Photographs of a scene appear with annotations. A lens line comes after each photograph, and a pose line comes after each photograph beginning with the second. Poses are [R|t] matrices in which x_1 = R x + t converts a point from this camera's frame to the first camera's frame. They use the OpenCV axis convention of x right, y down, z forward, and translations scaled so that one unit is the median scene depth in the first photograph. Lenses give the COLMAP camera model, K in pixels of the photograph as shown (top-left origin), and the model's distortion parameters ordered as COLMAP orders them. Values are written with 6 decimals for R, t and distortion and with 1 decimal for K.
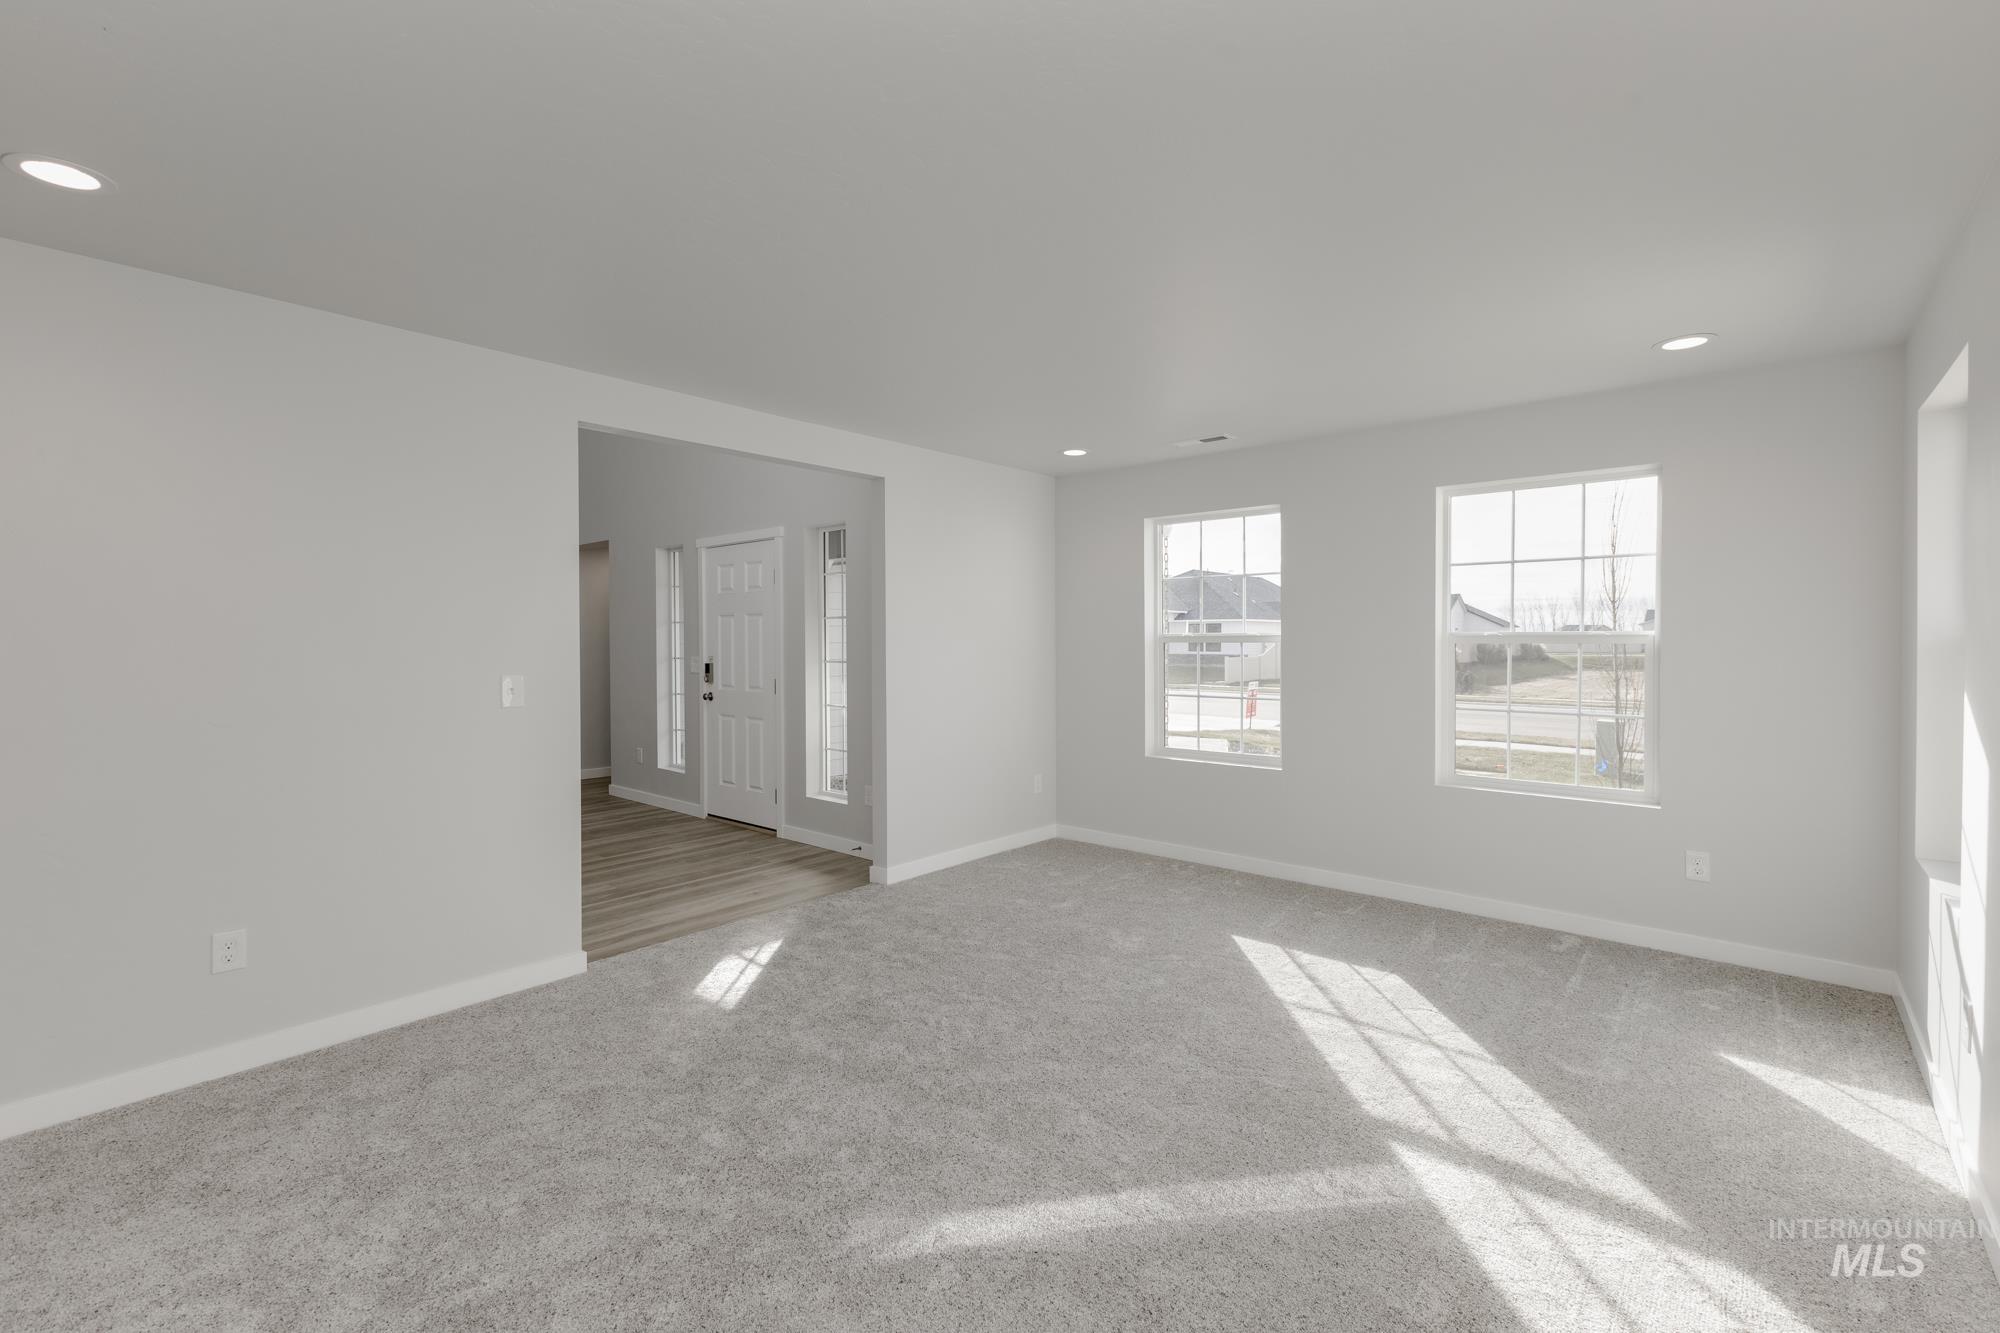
lens RADIAL K [[861.0, 0, 995.6], [0, 861.0, 657.7], [0, 0, 1]] dist [0.017492, -0.000038]
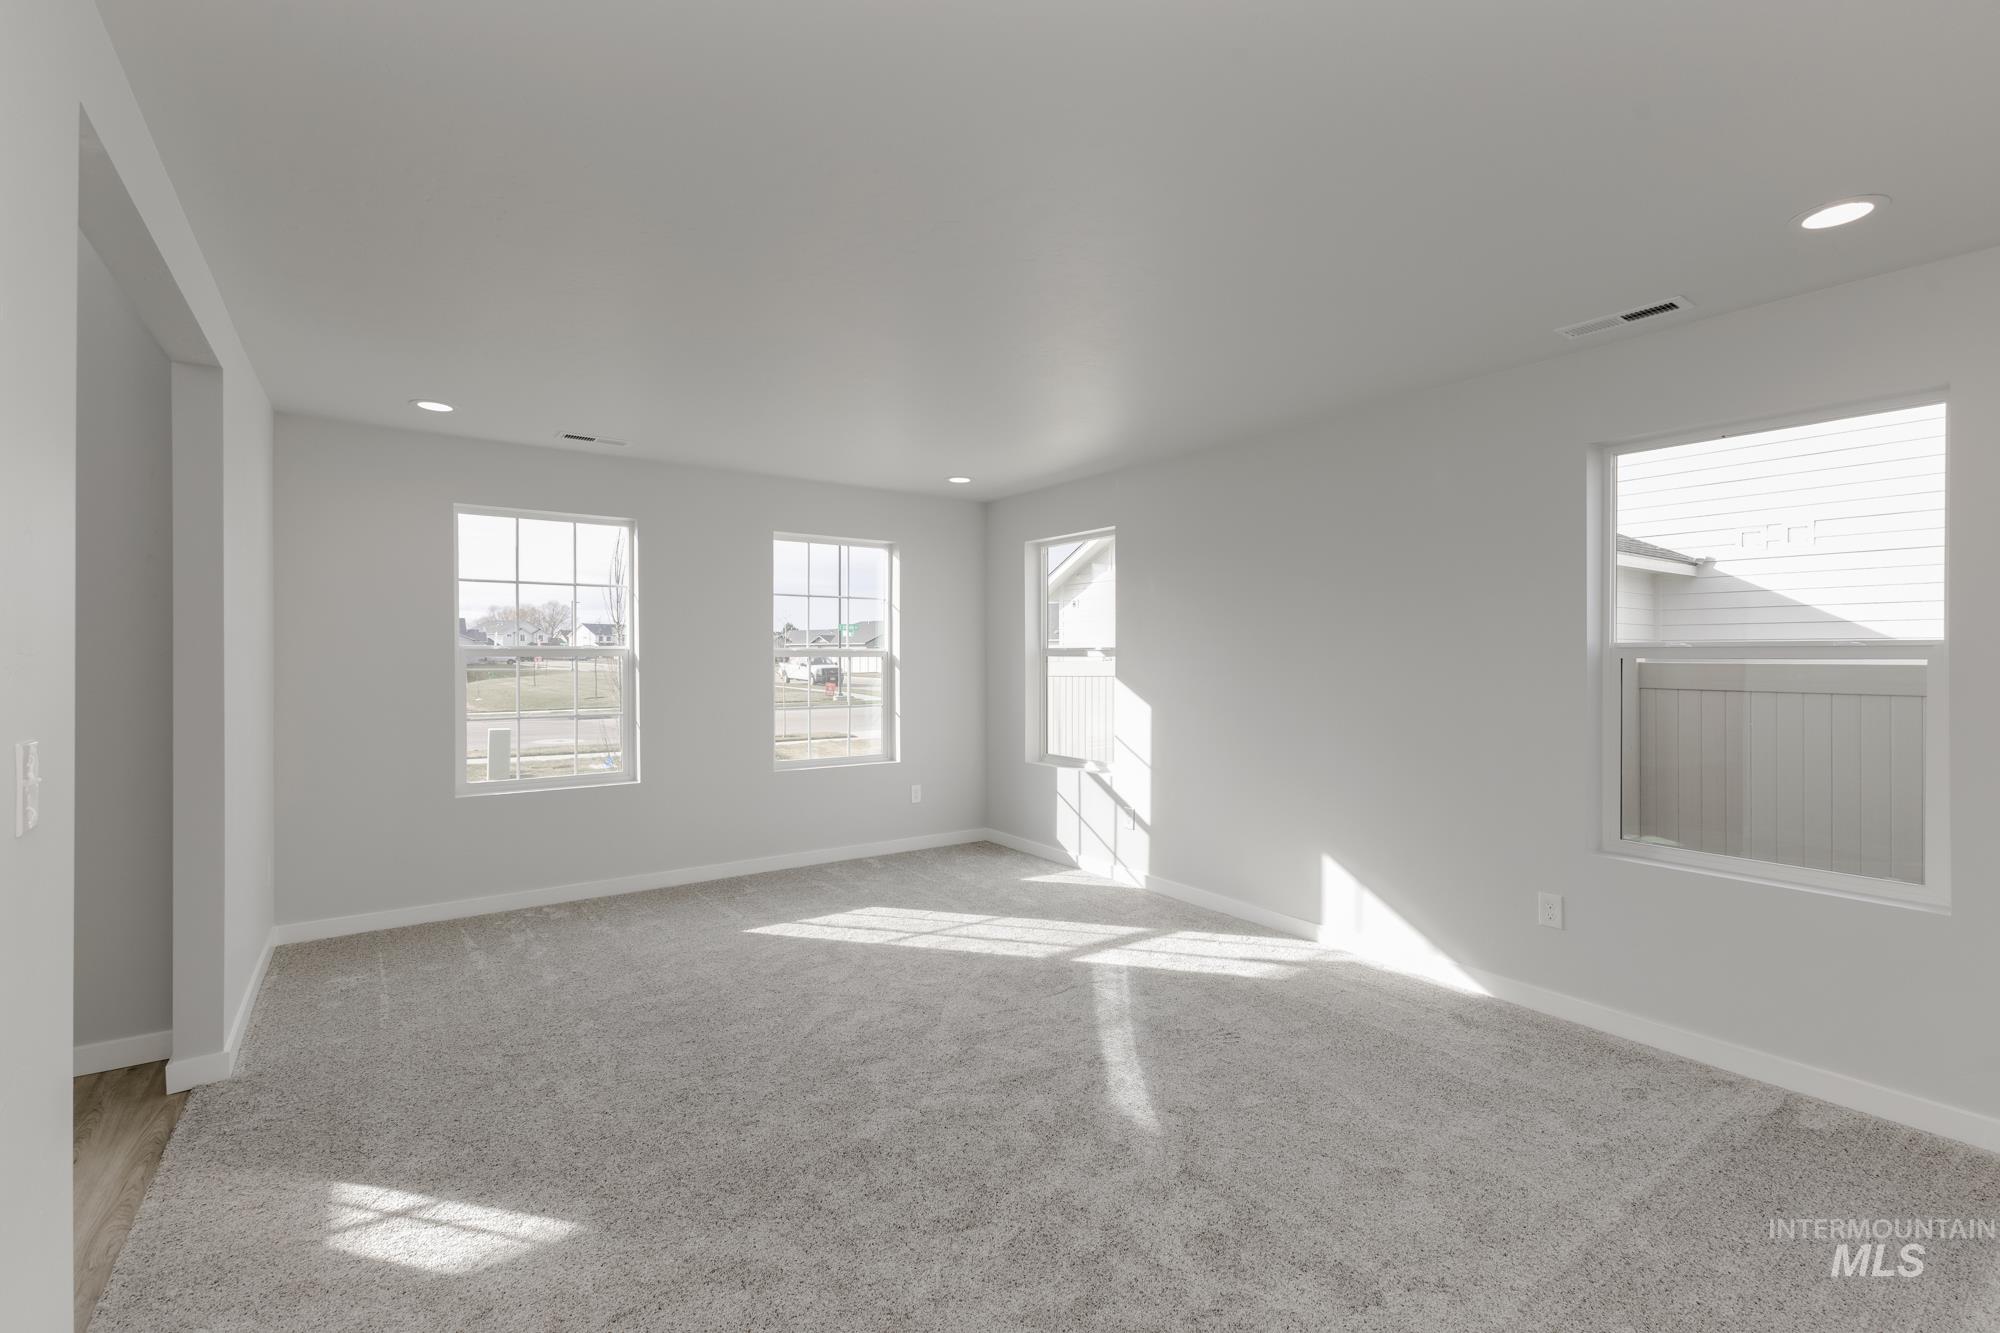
lens RADIAL K [[861.0, 0, 995.6], [0, 861.0, 657.7], [0, 0, 1]] dist [0.017492, -0.000038]
pose [[0.238596, 0.003425, 0.971113, -0.766127], [0.015061, 0.999860, -0.007227, -0.003744], [-0.971002, 0.016350, 0.238511, 0.487261]]
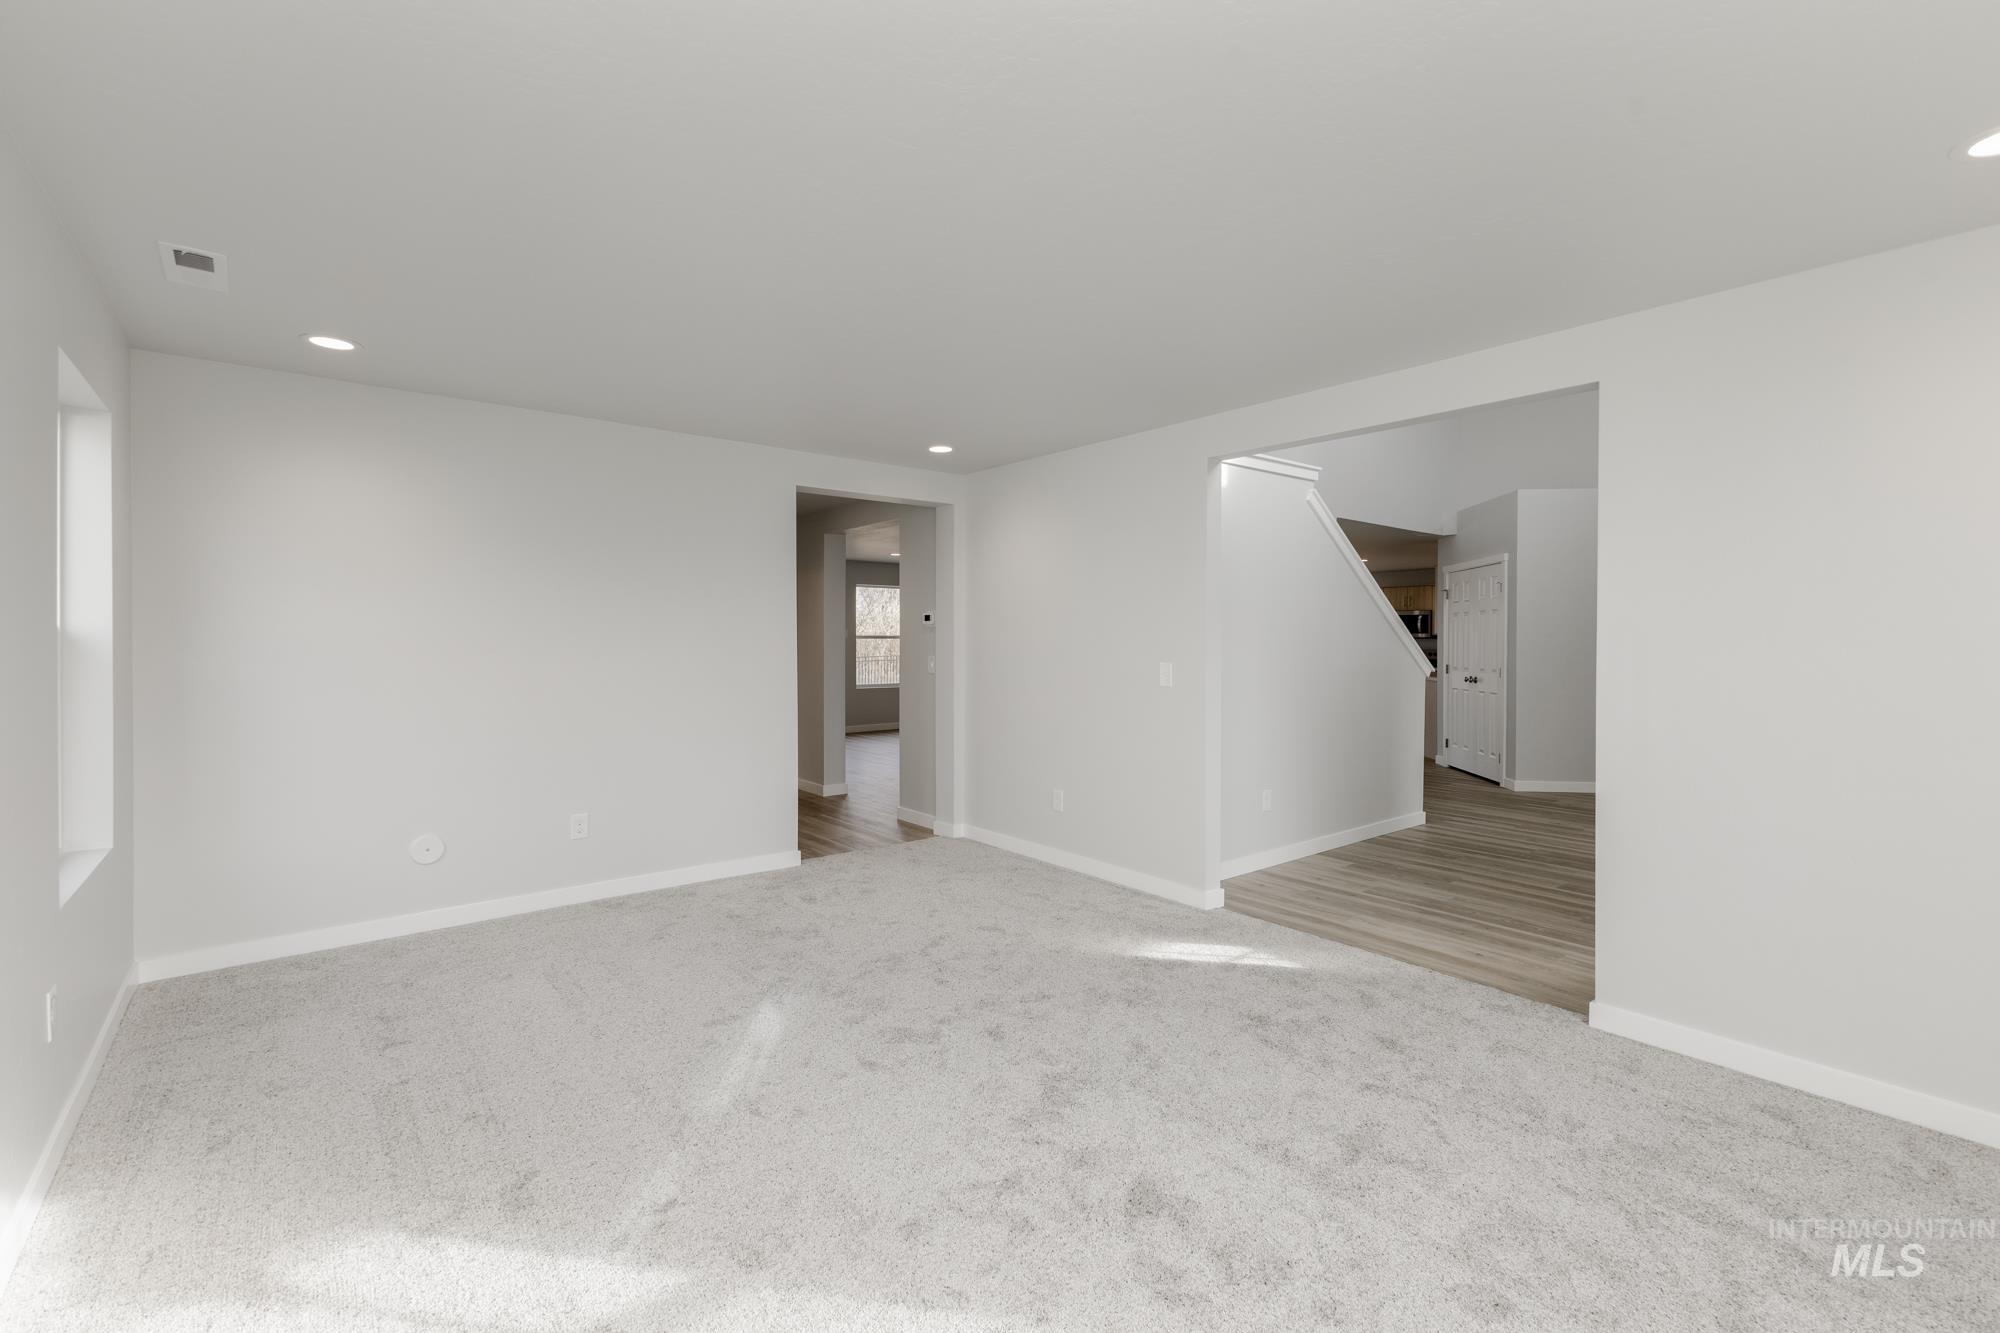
lens RADIAL K [[861.0, 0, 995.6], [0, 861.0, 657.7], [0, 0, 1]] dist [0.017492, -0.000038]
pose [[-0.173744, 0.023986, -0.984499, 0.769863], [-0.017684, 0.999466, 0.027471, -0.022212], [0.984632, 0.022183, -0.173227, 0.908822]]
